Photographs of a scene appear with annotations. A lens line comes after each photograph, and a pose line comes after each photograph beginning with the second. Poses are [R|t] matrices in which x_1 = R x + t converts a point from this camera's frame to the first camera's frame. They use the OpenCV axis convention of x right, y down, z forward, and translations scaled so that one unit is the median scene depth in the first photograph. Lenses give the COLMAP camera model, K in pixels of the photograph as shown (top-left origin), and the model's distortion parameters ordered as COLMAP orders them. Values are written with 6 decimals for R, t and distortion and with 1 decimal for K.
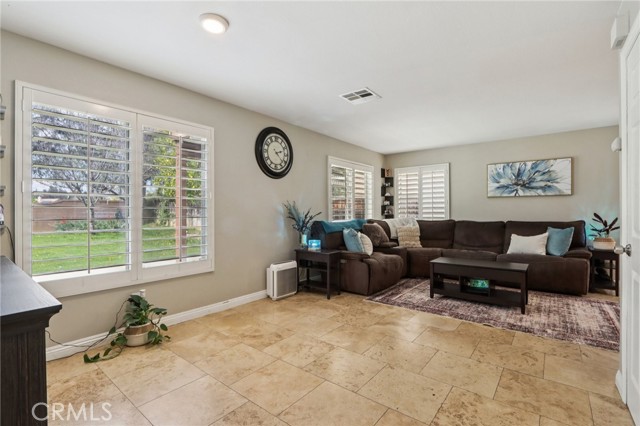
lens RADIAL K [[294.7, 0, 319.5], [0, 294.7, 211.3], [0, 0, 1]] dist [-0.014983, 0.003043]
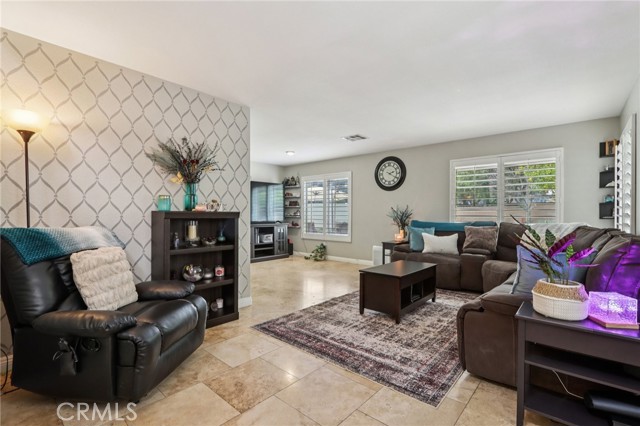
lens RADIAL K [[294.7, 0, 318.0], [0, 294.7, 212.9], [0, 0, 1]] dist [-0.014983, 0.003043]
pose [[-0.049507, 0.000646, -0.998774, 1.394208], [0.000829, 0.999999, 0.000605, -0.000763], [0.998773, -0.000798, -0.049508, 0.729671]]
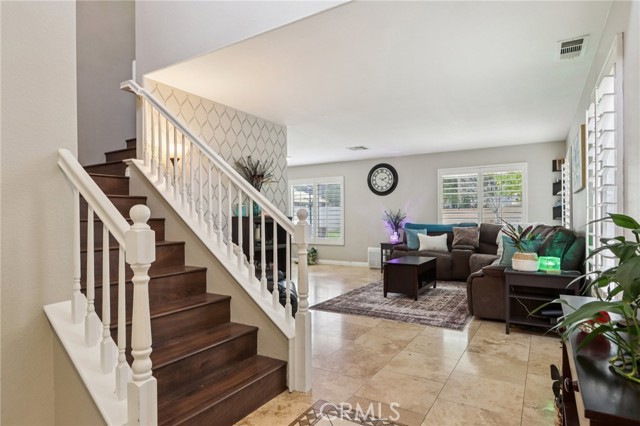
lens RADIAL K [[362.0, 0, 320.3], [0, 362.0, 215.2], [0, 0, 1]] dist [-0.007289, -0.000969]
pose [[0.124570, -0.004366, -0.992201, 1.792845], [0.010816, 0.999937, -0.003042, -0.003100], [0.992152, -0.010353, 0.124610, 0.433418]]
